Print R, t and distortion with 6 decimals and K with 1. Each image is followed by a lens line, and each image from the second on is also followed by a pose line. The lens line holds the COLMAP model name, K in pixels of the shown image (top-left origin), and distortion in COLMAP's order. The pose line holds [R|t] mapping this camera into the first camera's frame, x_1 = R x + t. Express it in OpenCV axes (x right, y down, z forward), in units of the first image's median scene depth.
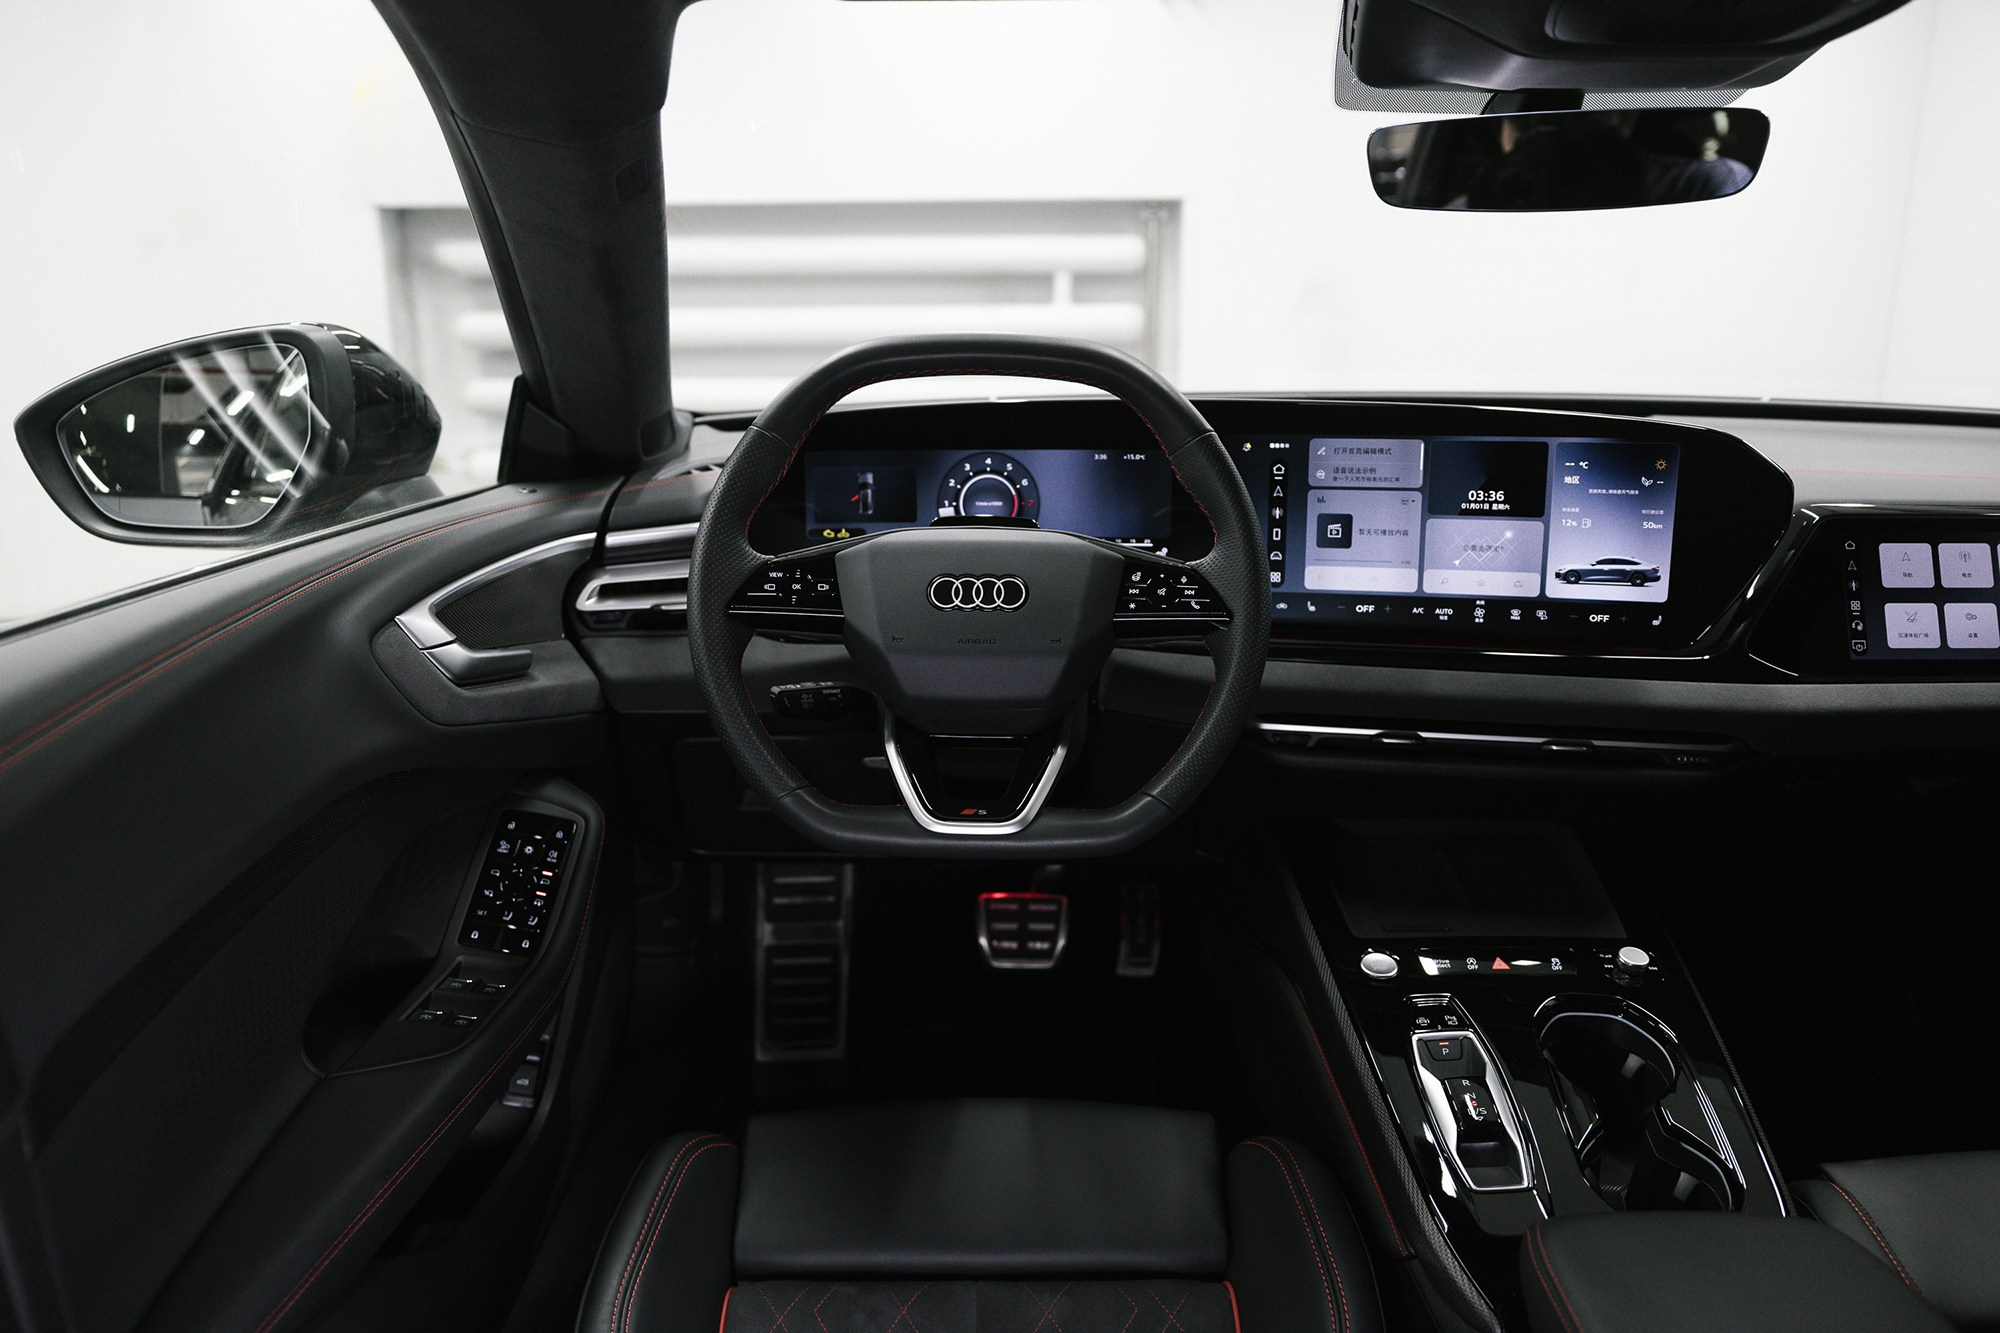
lens RADIAL K [[1503.2, 0, 997.3], [0, 1503.2, 673.4], [0, 0, 1]] dist [-0.049771, -0.009585]
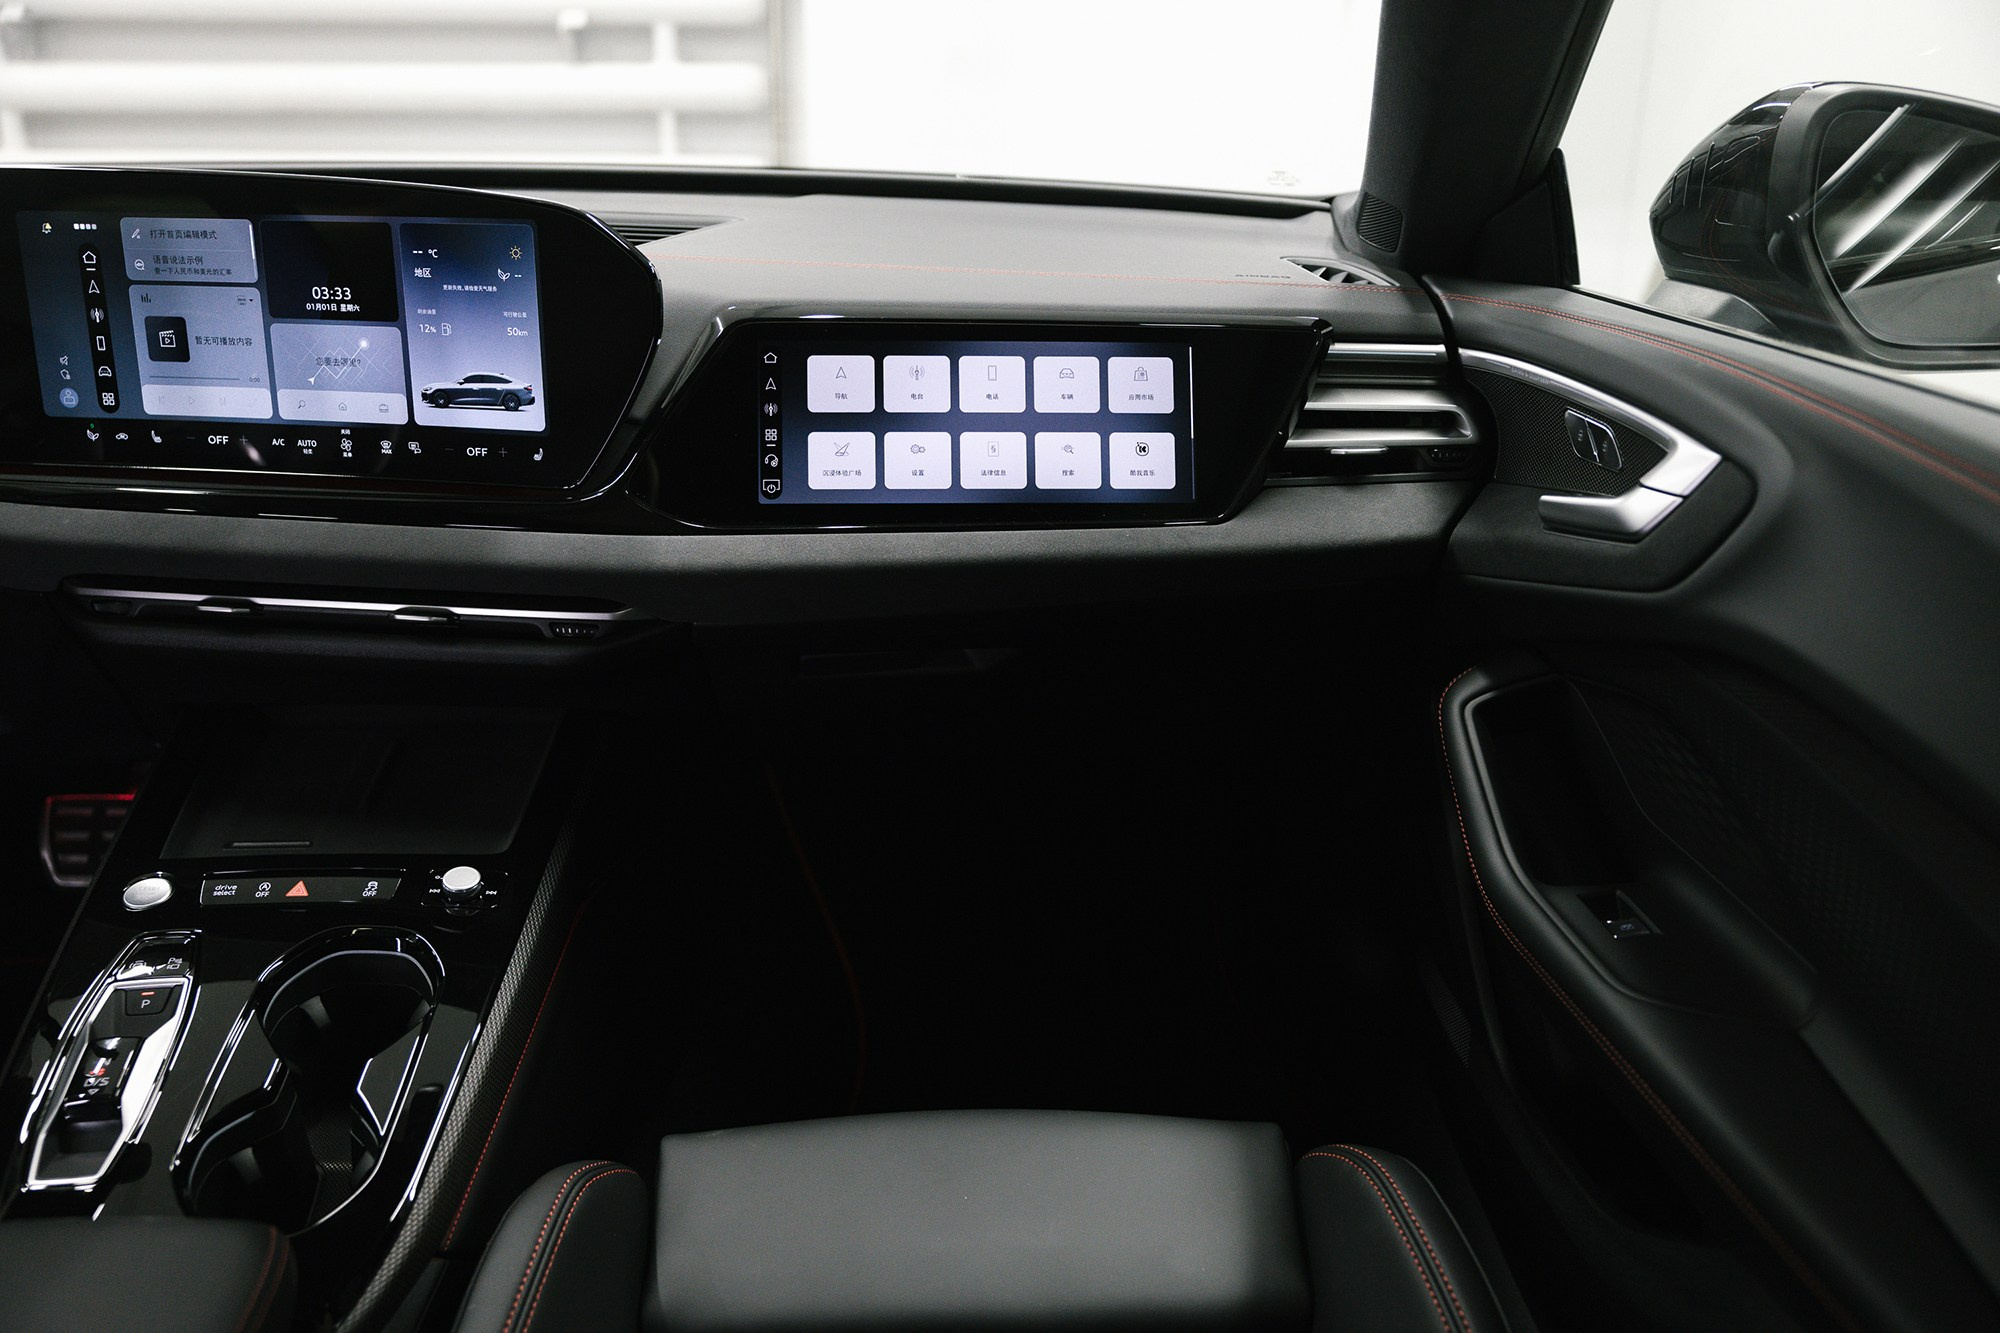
lens RADIAL K [[1742.8, 0, 1008.2], [0, 1742.8, 675.8], [0, 0, 1]] dist [-0.032368, 0.017123]
pose [[0.994859, -0.010489, 0.100723, 0.583623], [0.001117, 0.995697, 0.092657, -0.003876], [-0.101261, -0.092068, 0.990590, 0.052730]]
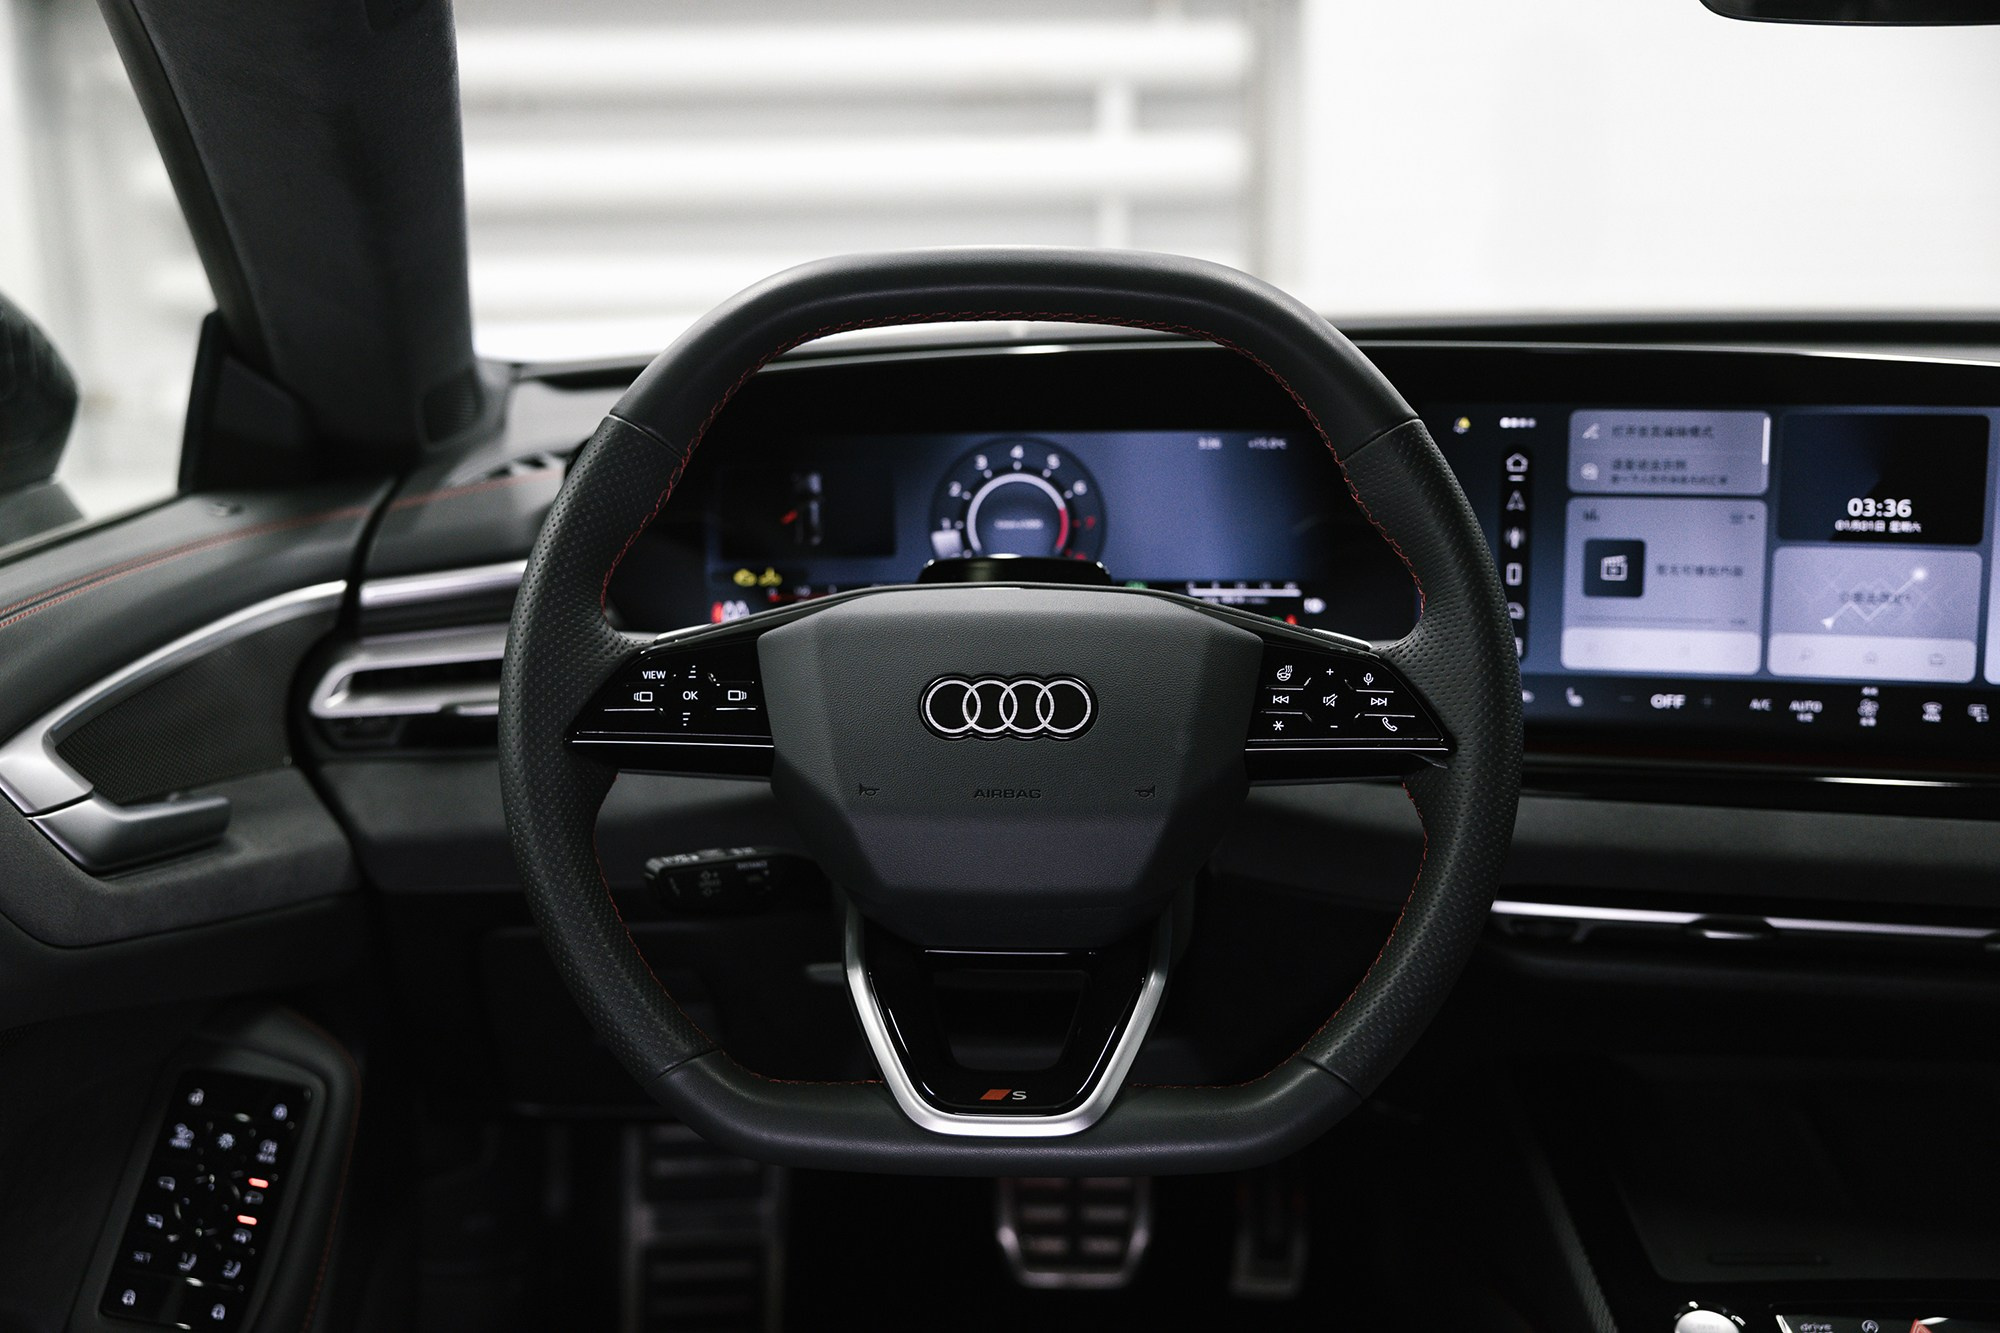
lens RADIAL K [[2385.9, 0, 997.1], [0, 2385.9, 664.8], [0, 0, 1]] dist [-0.015296, 0.000000]
pose [[0.999959, -0.007446, -0.005148, -0.010112], [0.007345, 0.999785, -0.019378, -0.042750], [0.005291, 0.019339, 0.999799, 0.077425]]
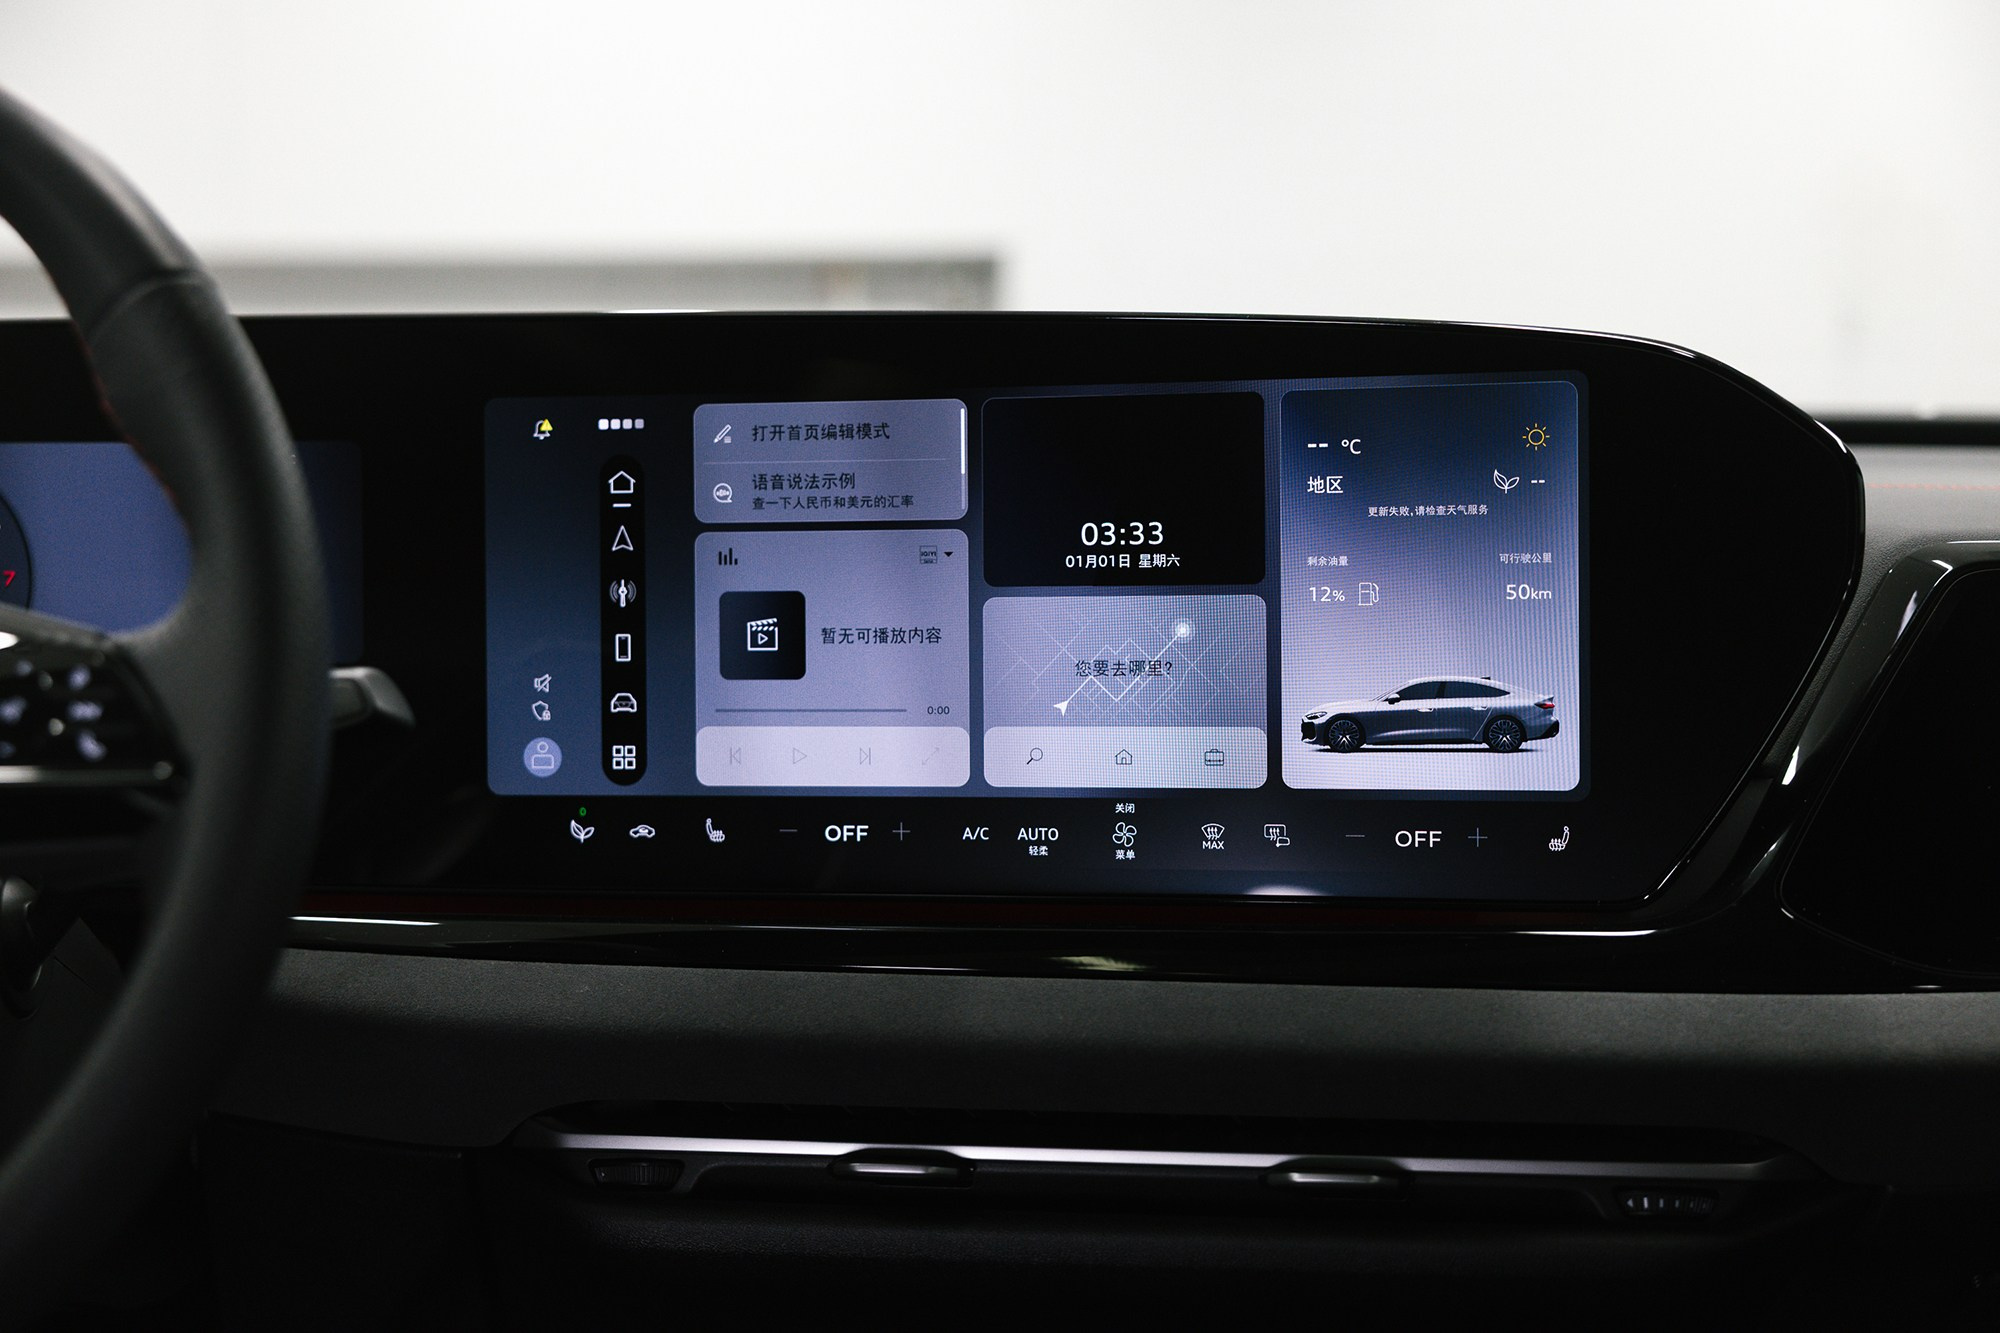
lens RADIAL K [[2714.8, 0, 1008.3], [0, 2714.8, 659.1], [0, 0, 1]] dist [-0.011254, 0.000000]
pose [[0.997581, -0.003518, 0.069422, 0.247054], [0.016128, 0.983177, -0.181940, 0.043241], [-0.067614, 0.182620, 0.980856, 0.305360]]
